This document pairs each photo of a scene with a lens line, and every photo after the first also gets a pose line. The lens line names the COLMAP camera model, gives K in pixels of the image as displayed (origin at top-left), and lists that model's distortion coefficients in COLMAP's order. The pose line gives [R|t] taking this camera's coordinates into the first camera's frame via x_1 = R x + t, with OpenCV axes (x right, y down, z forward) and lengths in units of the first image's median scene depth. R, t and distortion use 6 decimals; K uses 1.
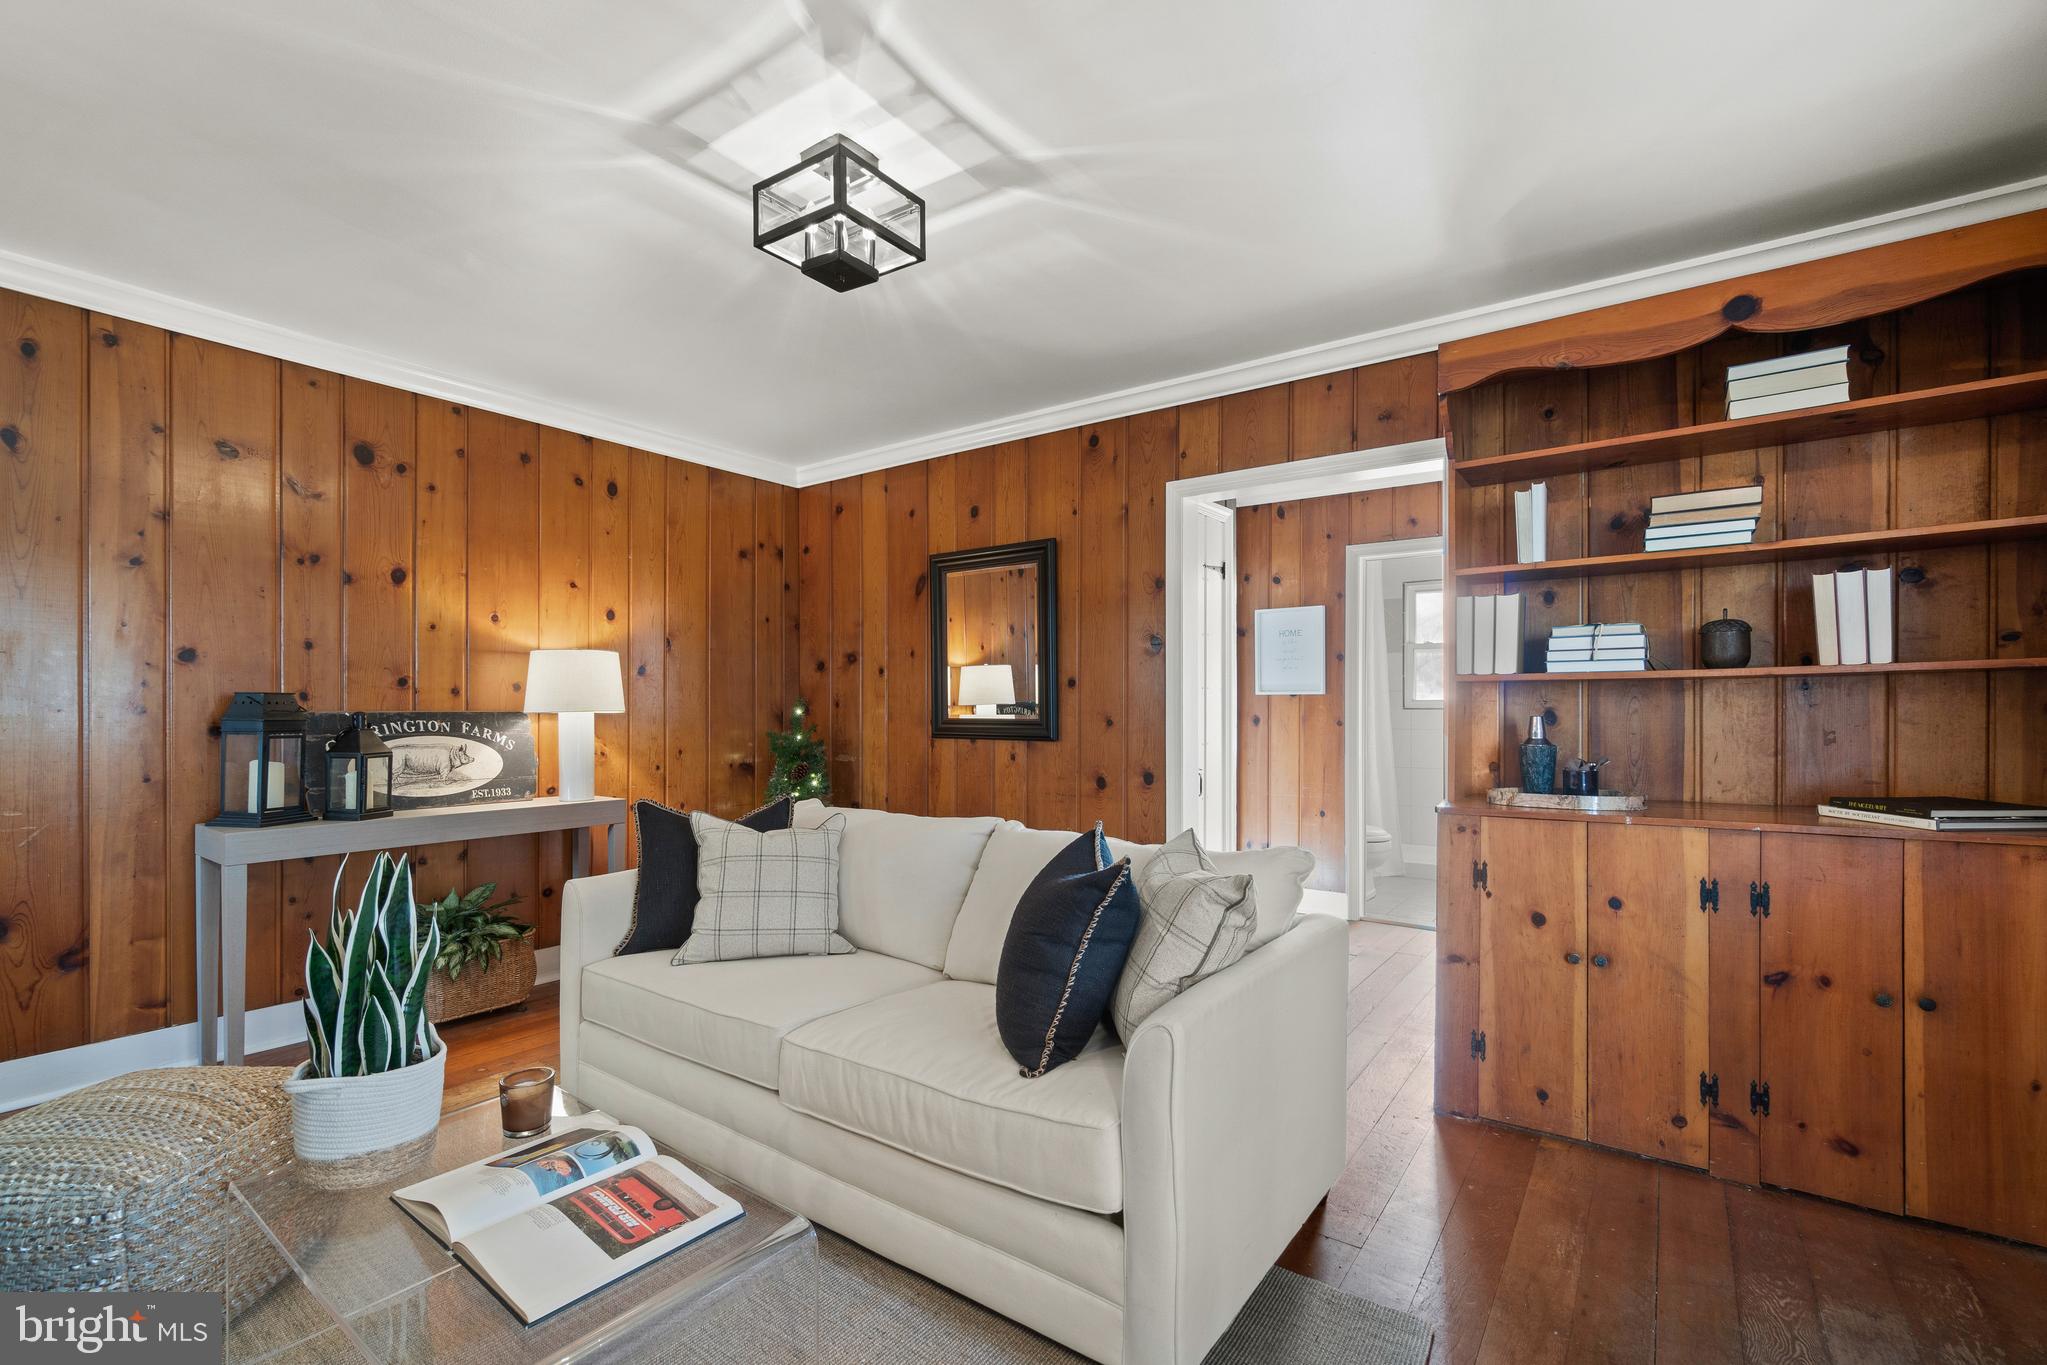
lens RADIAL K [[892.9, 0, 1022.3], [0, 892.9, 711.0], [0, 0, 1]] dist [-0.002785, -0.000152]
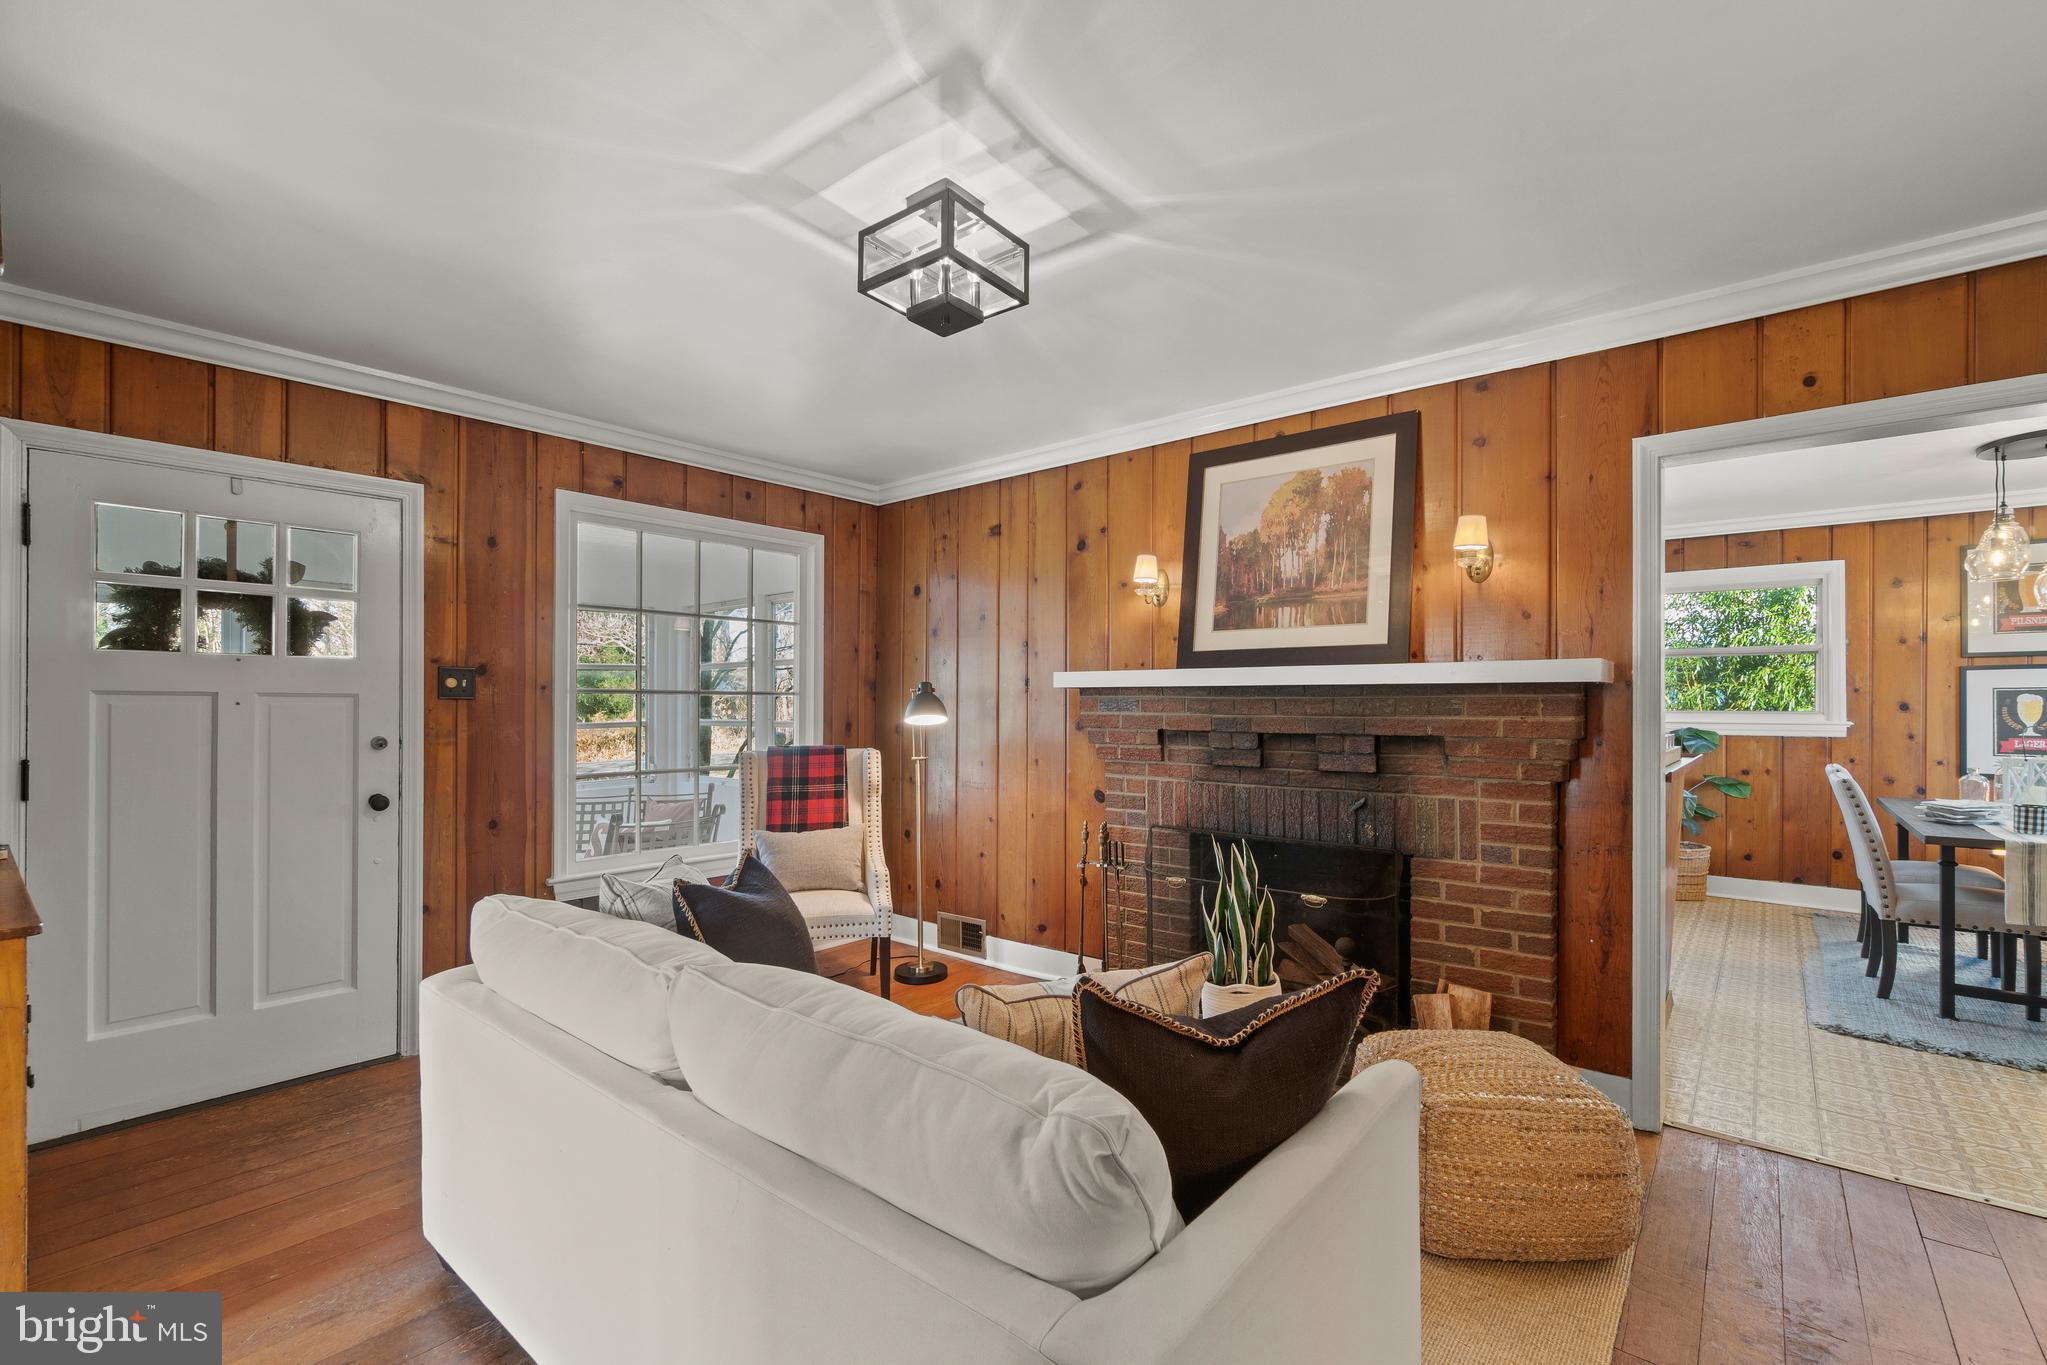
lens RADIAL K [[887.1, 0, 1030.0], [0, 887.1, 702.7], [0, 0, 1]] dist [-0.001217, -0.000154]
pose [[-0.998166, 0.000742, 0.060529, -0.215189], [0.000877, 0.999997, 0.002205, -0.040113], [-0.060527, 0.002254, -0.998164, 1.190450]]
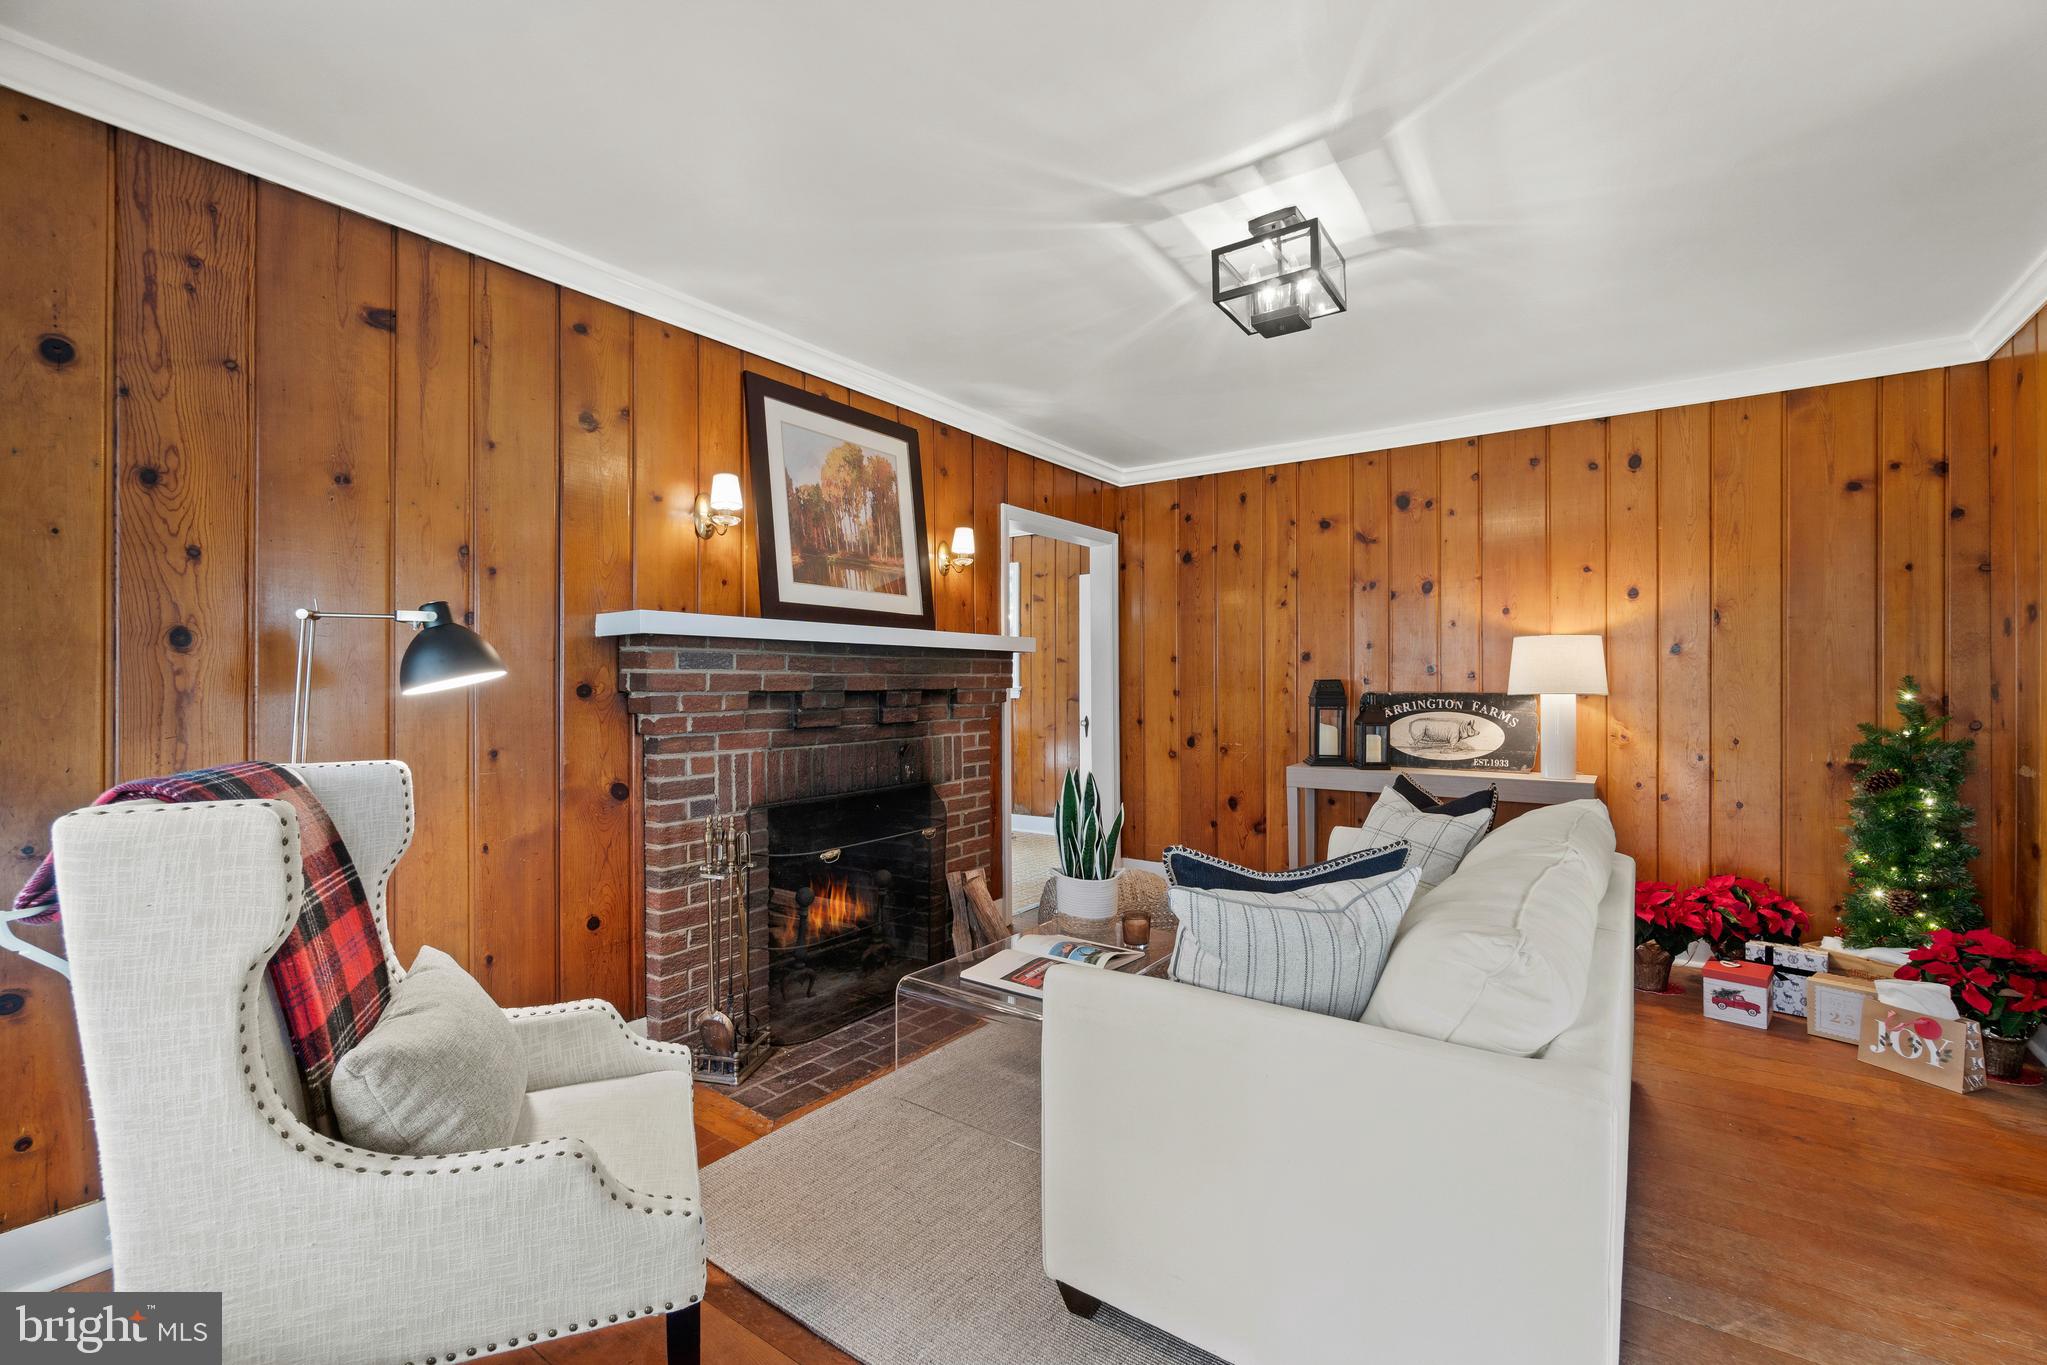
lens RADIAL K [[879.0, 0, 1024.4], [0, 879.0, 684.1], [0, 0, 1]] dist [-0.001162, -0.000139]
pose [[0.008715, 0.003664, -0.999955, 0.563921], [0.000658, 0.999993, 0.003670, -0.015979], [0.999962, -0.000690, 0.008712, 0.395627]]
